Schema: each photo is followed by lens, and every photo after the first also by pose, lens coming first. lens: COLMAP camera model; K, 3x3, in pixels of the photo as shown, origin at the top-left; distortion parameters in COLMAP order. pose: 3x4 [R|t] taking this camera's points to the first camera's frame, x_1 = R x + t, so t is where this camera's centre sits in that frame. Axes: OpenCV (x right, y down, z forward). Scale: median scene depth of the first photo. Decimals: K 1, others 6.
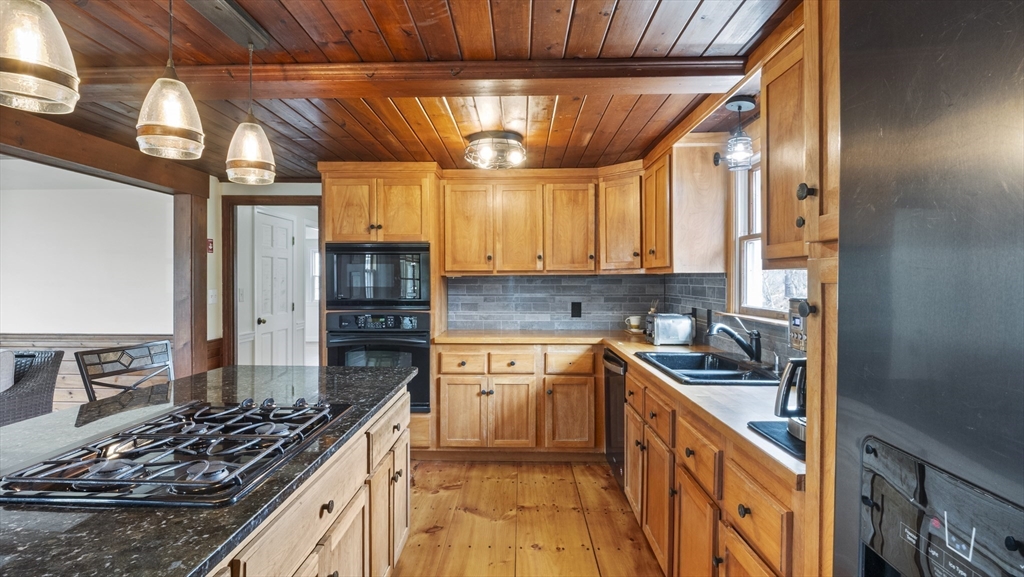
lens RADIAL K [[498.2, 0, 509.0], [0, 498.2, 283.1], [0, 0, 1]] dist [0.000840, -0.020489]
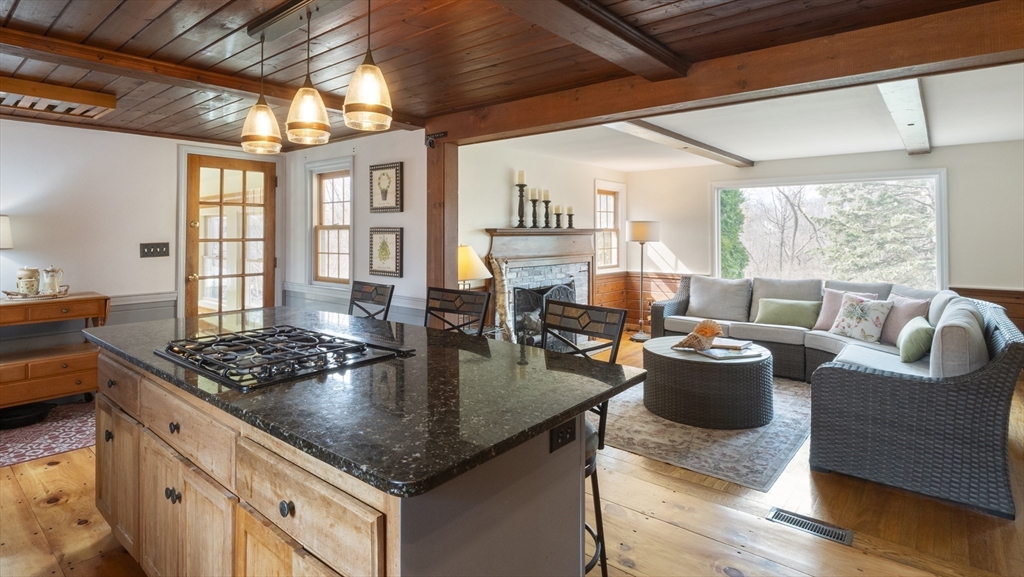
lens RADIAL K [[527.4, 0, 511.8], [0, 527.4, 225.3], [0, 0, 1]] dist [-0.007092, -0.001346]
pose [[-0.626485, -0.015833, -0.779273, 0.051623], [-0.004313, 0.999849, -0.016847, -0.003170], [0.779422, -0.007193, -0.626458, 0.892402]]
